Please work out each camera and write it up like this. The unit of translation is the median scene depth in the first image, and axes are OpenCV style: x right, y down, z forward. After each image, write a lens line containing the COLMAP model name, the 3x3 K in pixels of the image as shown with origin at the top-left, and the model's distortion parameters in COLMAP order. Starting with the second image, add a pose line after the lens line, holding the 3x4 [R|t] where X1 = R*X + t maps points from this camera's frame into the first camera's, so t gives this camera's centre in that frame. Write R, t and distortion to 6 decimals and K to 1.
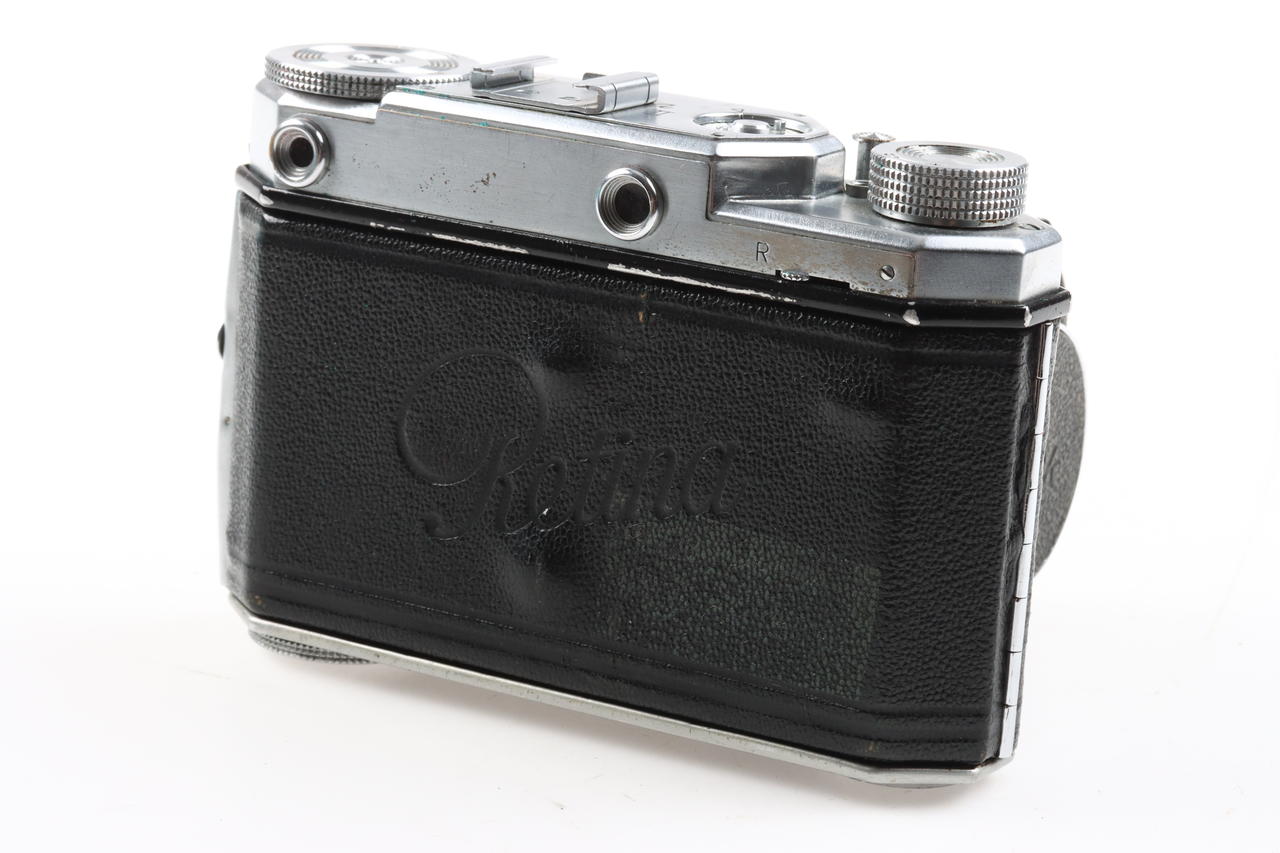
lens RADIAL K [[4040.2, 0, 640.0], [0, 4040.2, 426.5], [0, 0, 1]] dist [-0.145834, -1.272443]
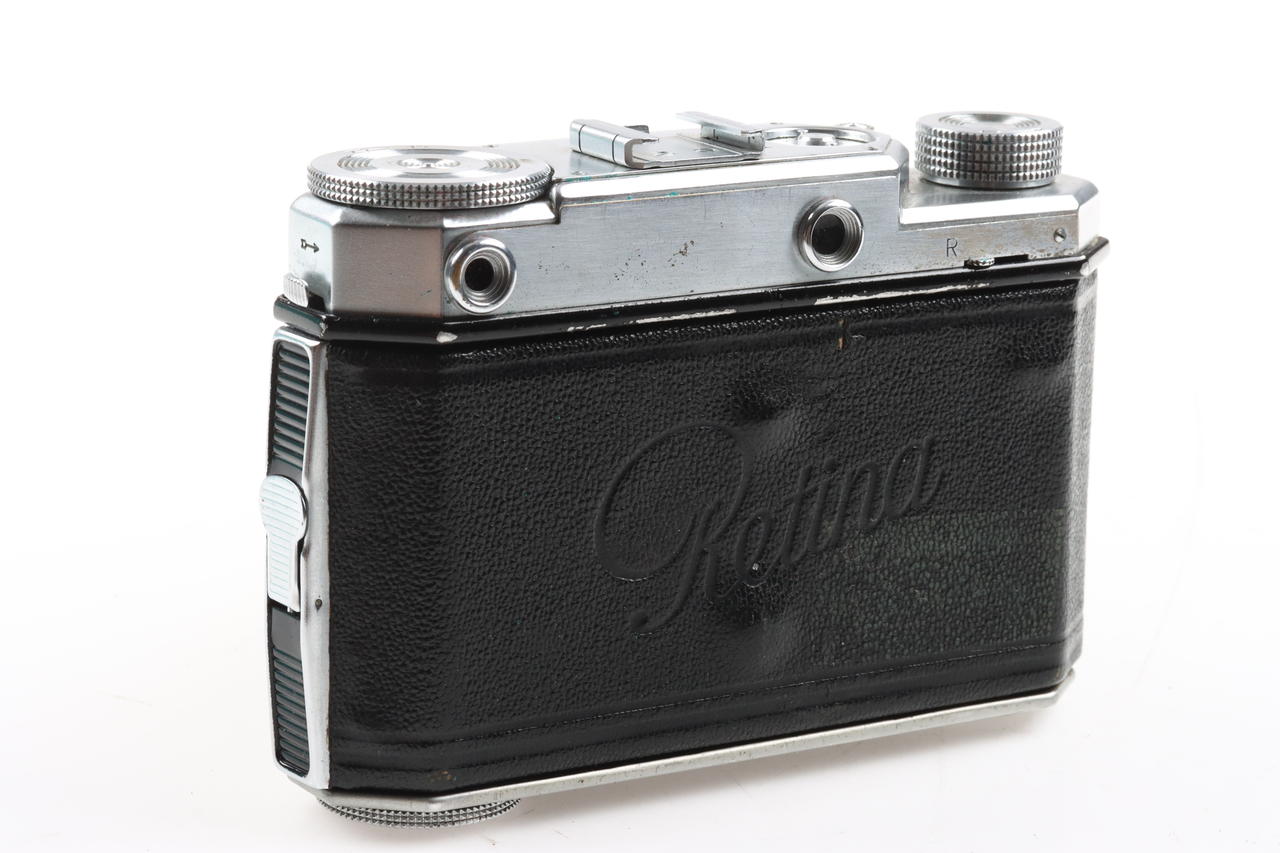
lens RADIAL K [[4040.2, 0, 640.0], [0, 4040.2, 426.5], [0, 0, 1]] dist [-0.145834, -1.272443]
pose [[0.490285, -0.254144, 0.833685, -0.862726], [0.228490, 0.960566, 0.158449, -0.176897], [-0.841078, 0.112803, 0.529021, 0.507909]]
